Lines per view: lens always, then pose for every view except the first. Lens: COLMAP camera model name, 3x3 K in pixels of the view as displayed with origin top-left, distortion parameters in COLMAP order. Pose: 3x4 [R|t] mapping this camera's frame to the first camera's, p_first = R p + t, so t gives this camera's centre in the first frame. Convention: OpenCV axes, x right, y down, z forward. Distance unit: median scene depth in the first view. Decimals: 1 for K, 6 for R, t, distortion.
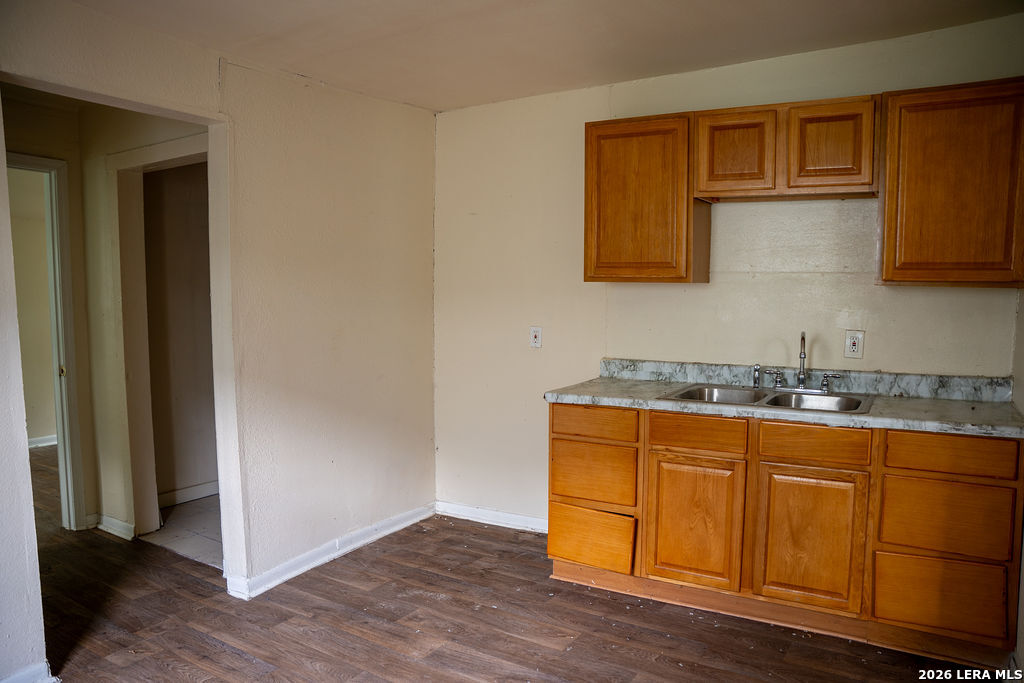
lens RADIAL K [[706.3, 0, 511.5], [0, 706.3, 346.0], [0, 0, 1]] dist [-0.177812, 0.134339]
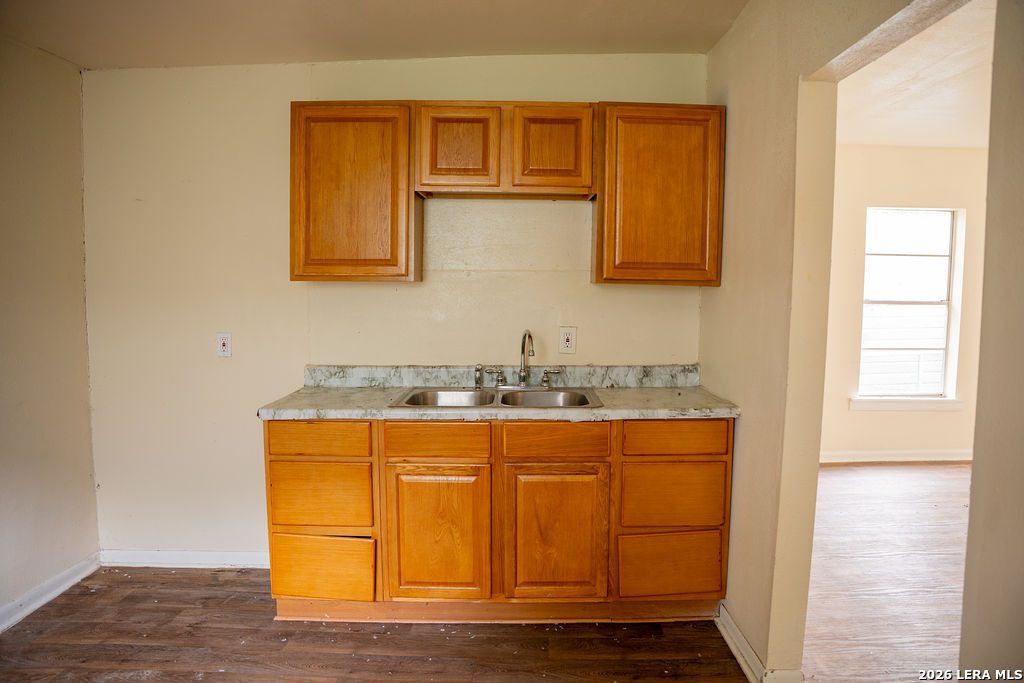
lens RADIAL K [[706.3, 0, 511.5], [0, 706.3, 346.0], [0, 0, 1]] dist [-0.177812, 0.134339]
pose [[0.859449, -0.039203, 0.509716, -0.123136], [0.039170, 0.999174, 0.010802, -0.008999], [-0.509719, 0.010682, 0.860275, 0.122744]]
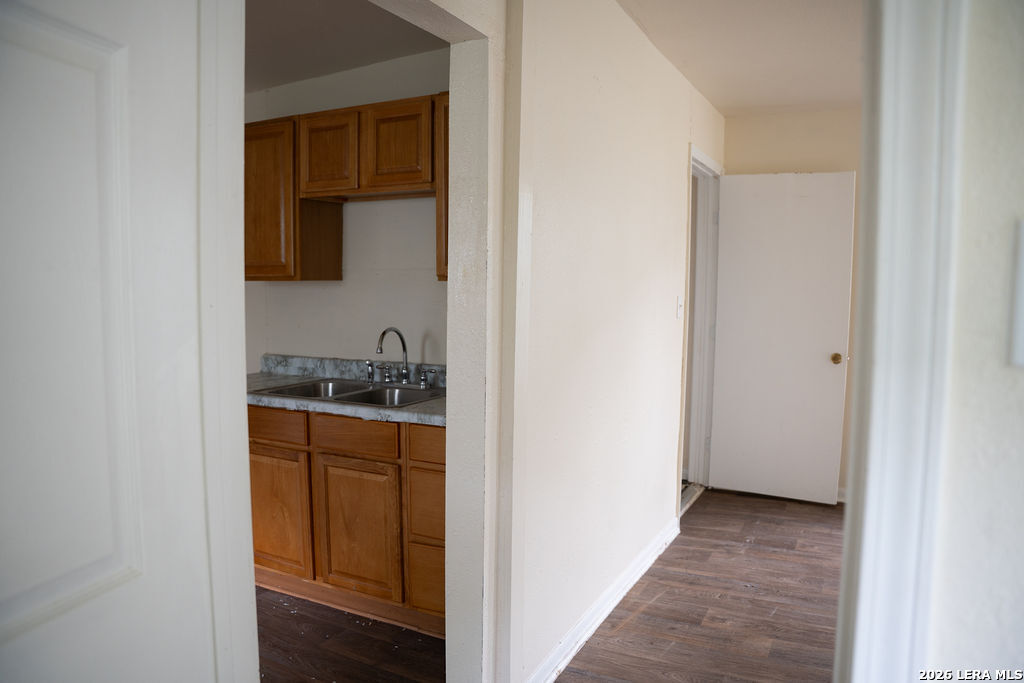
lens RADIAL K [[706.3, 0, 511.5], [0, 706.3, 346.0], [0, 0, 1]] dist [-0.177812, 0.134339]
pose [[0.997830, -0.005252, 0.065637, 0.535225], [0.004955, 0.999977, 0.004685, 0.002772], [-0.065660, -0.004349, 0.997833, -0.051125]]
